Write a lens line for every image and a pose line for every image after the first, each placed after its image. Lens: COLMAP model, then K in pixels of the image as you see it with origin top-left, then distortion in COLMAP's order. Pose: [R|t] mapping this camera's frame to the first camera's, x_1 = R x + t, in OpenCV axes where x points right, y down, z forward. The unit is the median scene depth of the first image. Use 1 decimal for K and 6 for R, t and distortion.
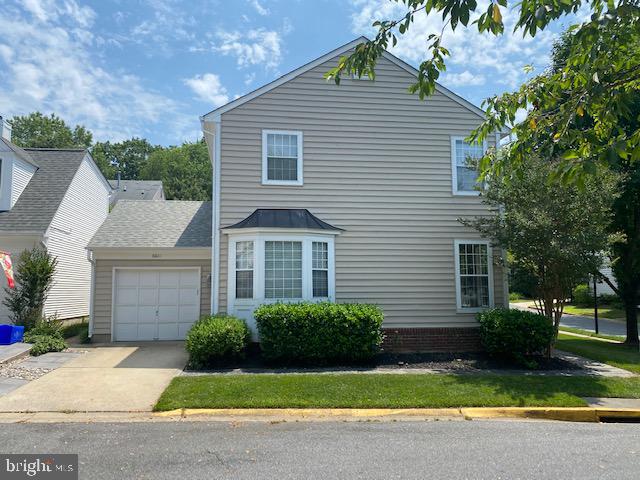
lens RADIAL K [[486.1, 0, 320.0], [0, 486.1, 240.0], [0, 0, 1]] dist [0.011744, -0.000536]
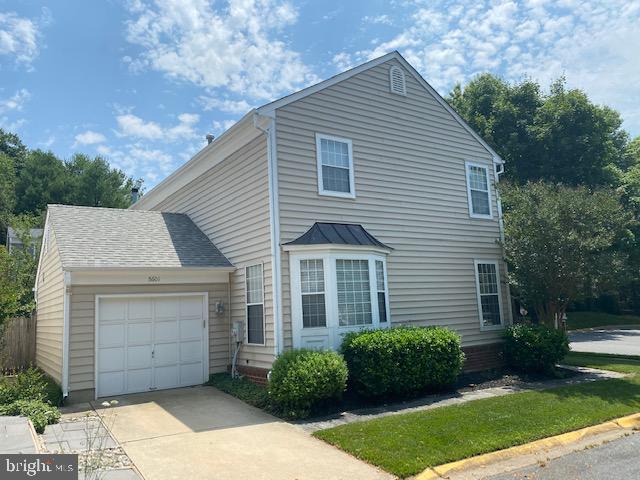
lens RADIAL K [[499.0, 0, 320.5], [0, 499.0, 239.8], [0, 0, 1]] dist [0.044130, -0.053284]
pose [[0.898438, 0.023840, 0.438452, -0.501410], [-0.000873, 0.998620, -0.052510, 0.013348], [-0.439099, 0.046795, 0.897219, 0.194778]]
